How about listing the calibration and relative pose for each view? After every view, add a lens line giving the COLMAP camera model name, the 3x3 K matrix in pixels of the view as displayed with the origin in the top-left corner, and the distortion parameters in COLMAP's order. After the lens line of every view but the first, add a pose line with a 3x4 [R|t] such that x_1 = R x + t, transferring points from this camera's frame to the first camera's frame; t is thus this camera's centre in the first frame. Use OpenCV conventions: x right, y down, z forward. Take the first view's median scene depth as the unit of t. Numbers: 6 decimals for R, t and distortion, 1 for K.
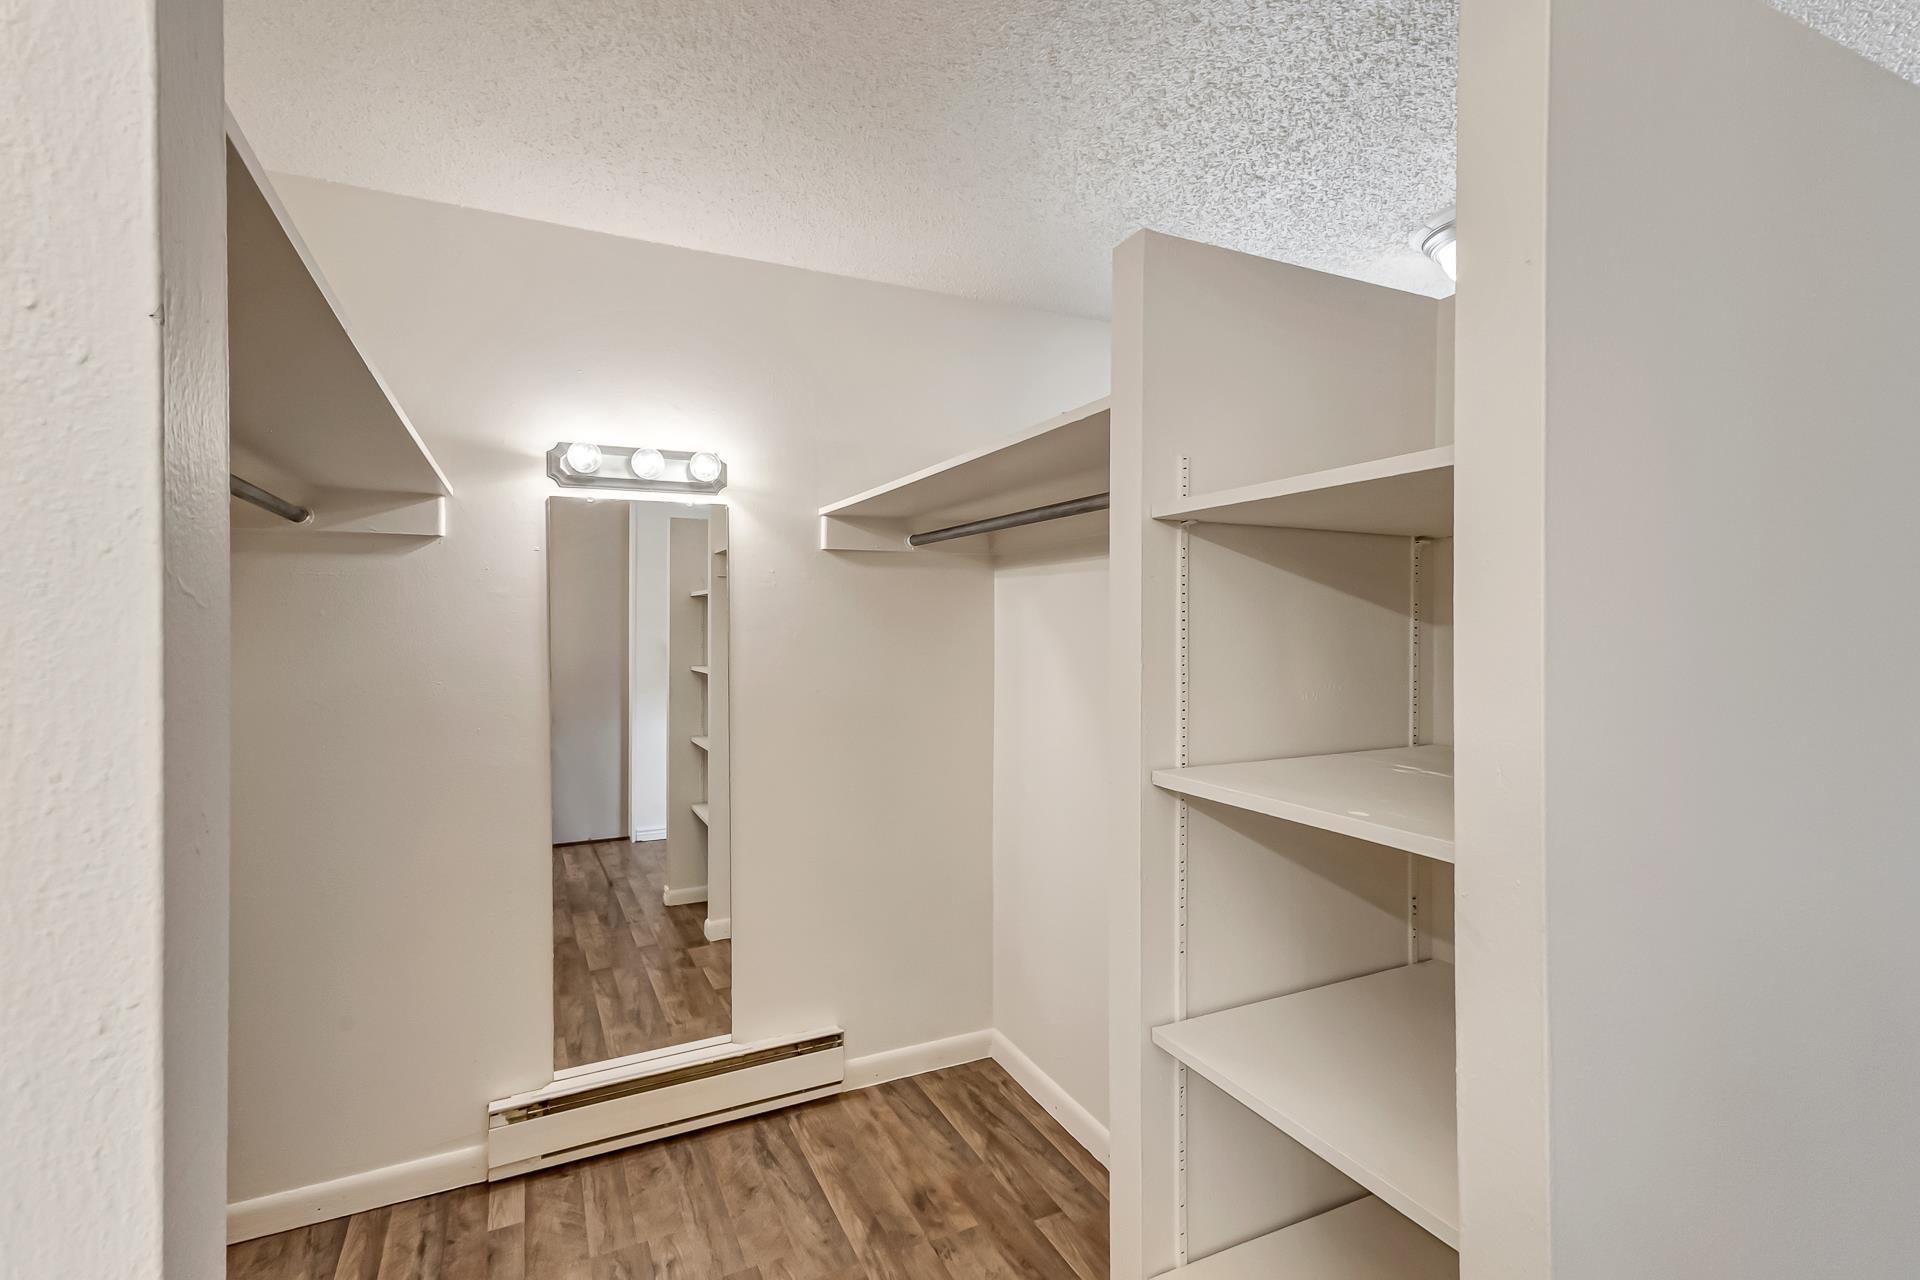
lens RADIAL K [[890.2, 0, 963.2], [0, 890.2, 632.1], [0, 0, 1]] dist [0.020851, -0.004332]
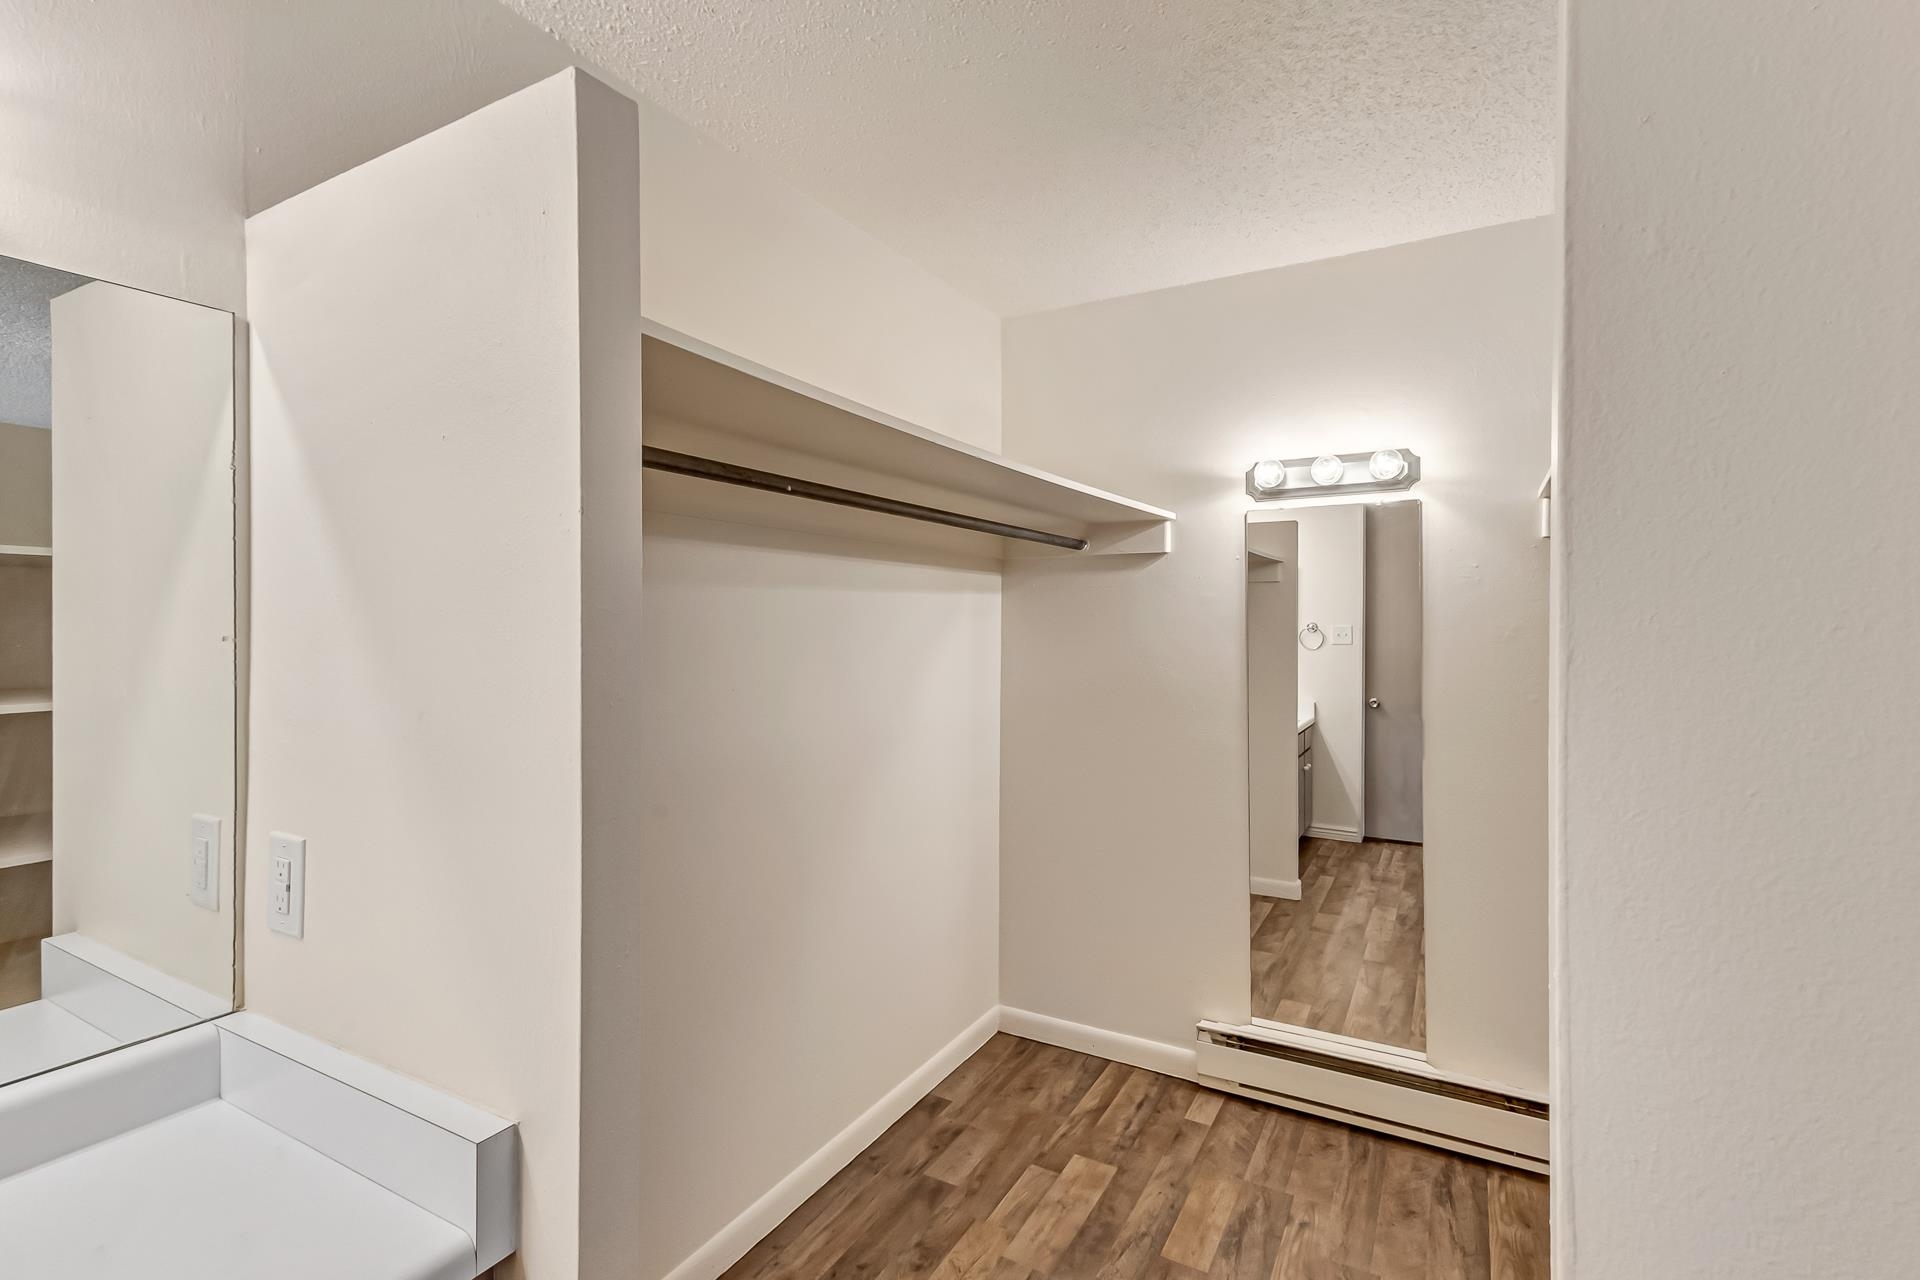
lens RADIAL K [[890.2, 0, 963.7], [0, 890.2, 630.2], [0, 0, 1]] dist [0.020851, -0.004332]
pose [[0.566277, 0.011232, -0.824138, 0.277712], [-0.012272, 0.999911, 0.005195, -0.000969], [0.824123, 0.007172, 0.566365, 0.054497]]
